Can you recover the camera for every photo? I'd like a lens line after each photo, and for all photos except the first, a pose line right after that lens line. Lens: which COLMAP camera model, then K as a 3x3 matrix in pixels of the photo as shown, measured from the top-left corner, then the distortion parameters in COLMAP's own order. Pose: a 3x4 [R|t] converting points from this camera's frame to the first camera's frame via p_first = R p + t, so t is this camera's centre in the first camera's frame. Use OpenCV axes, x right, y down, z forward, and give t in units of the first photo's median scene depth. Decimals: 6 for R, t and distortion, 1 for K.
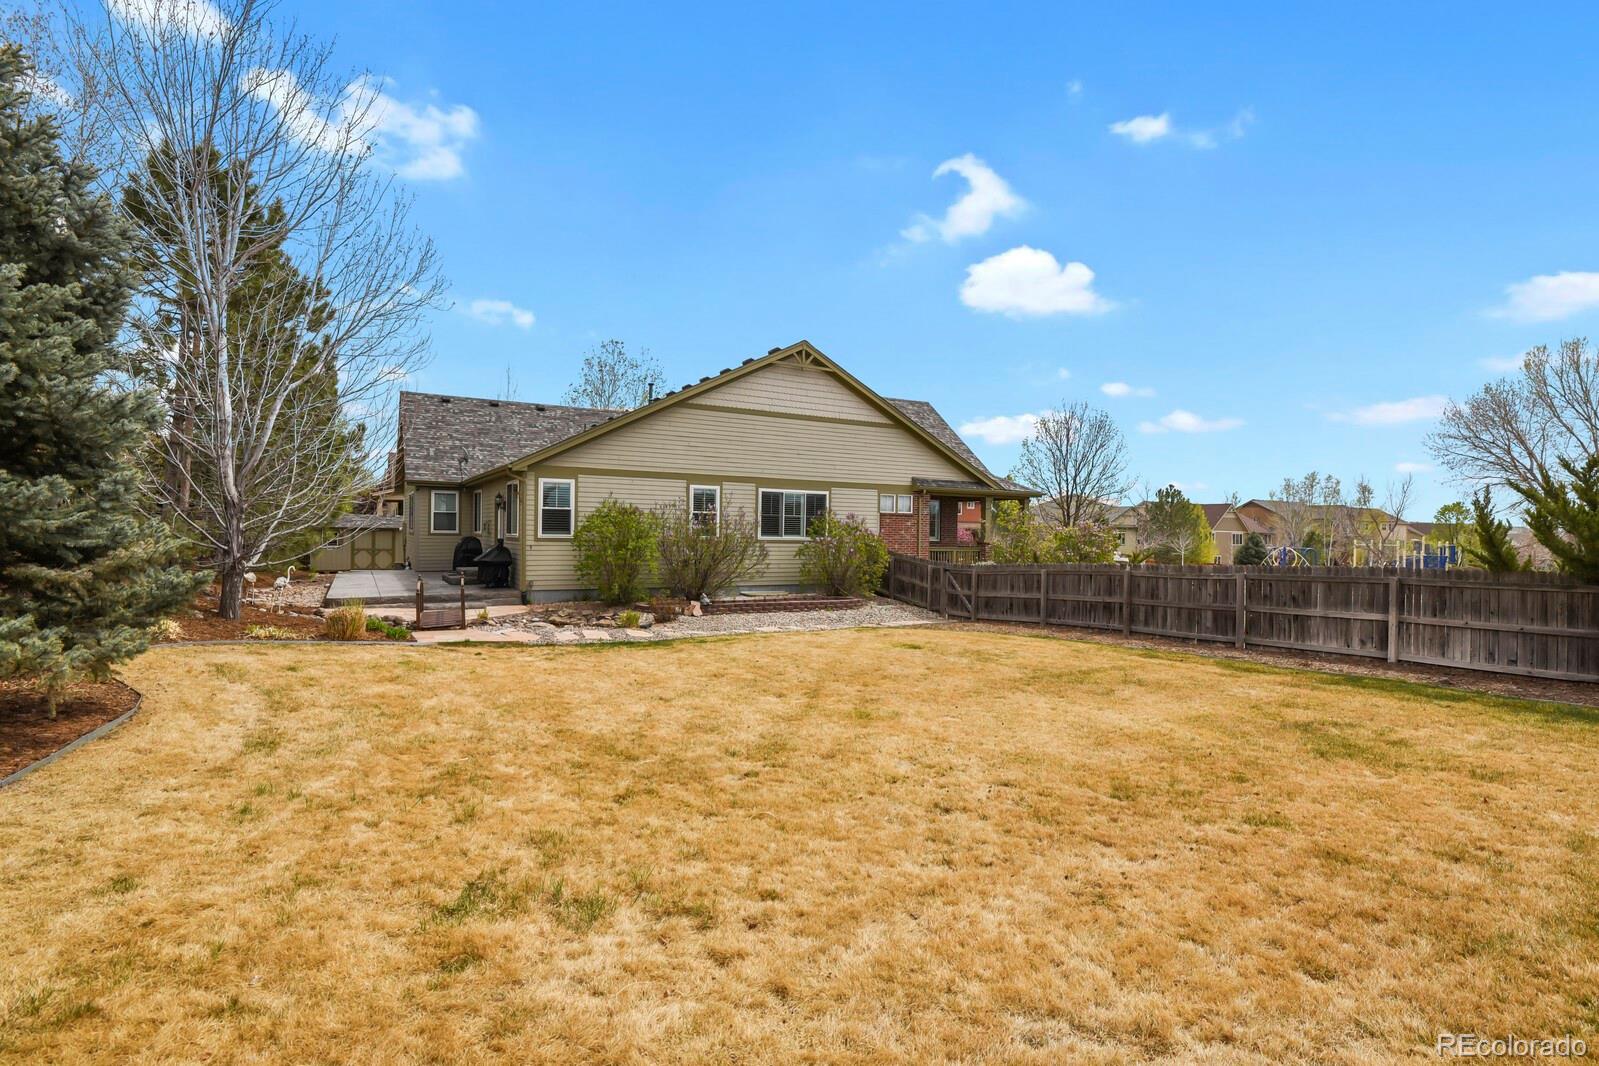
lens RADIAL K [[774.8, 0, 804.6], [0, 774.8, 542.4], [0, 0, 1]] dist [-0.004440, -0.004849]
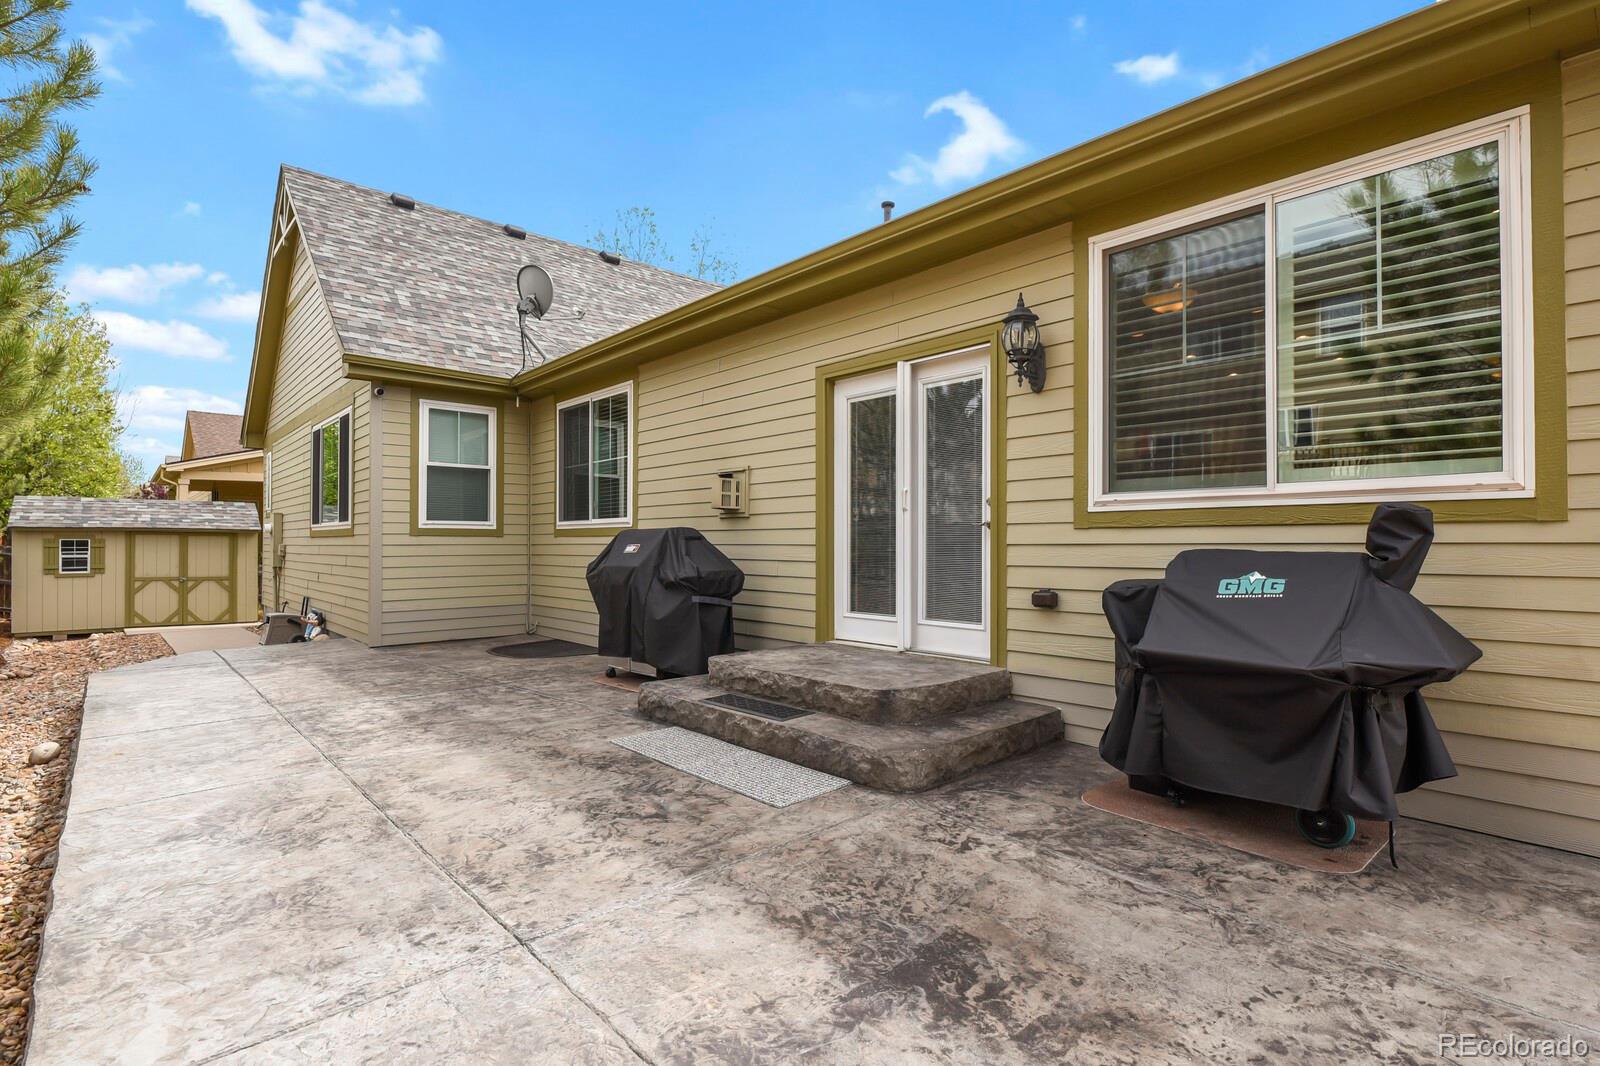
lens RADIAL K [[775.3, 0, 799.6], [0, 775.3, 541.6], [0, 0, 1]] dist [-0.004440, -0.004849]
pose [[0.978915, -0.013085, 0.203849, -0.388451], [0.017154, 0.999687, -0.018209, 0.002603], [-0.203547, 0.021321, 0.978833, 0.638649]]
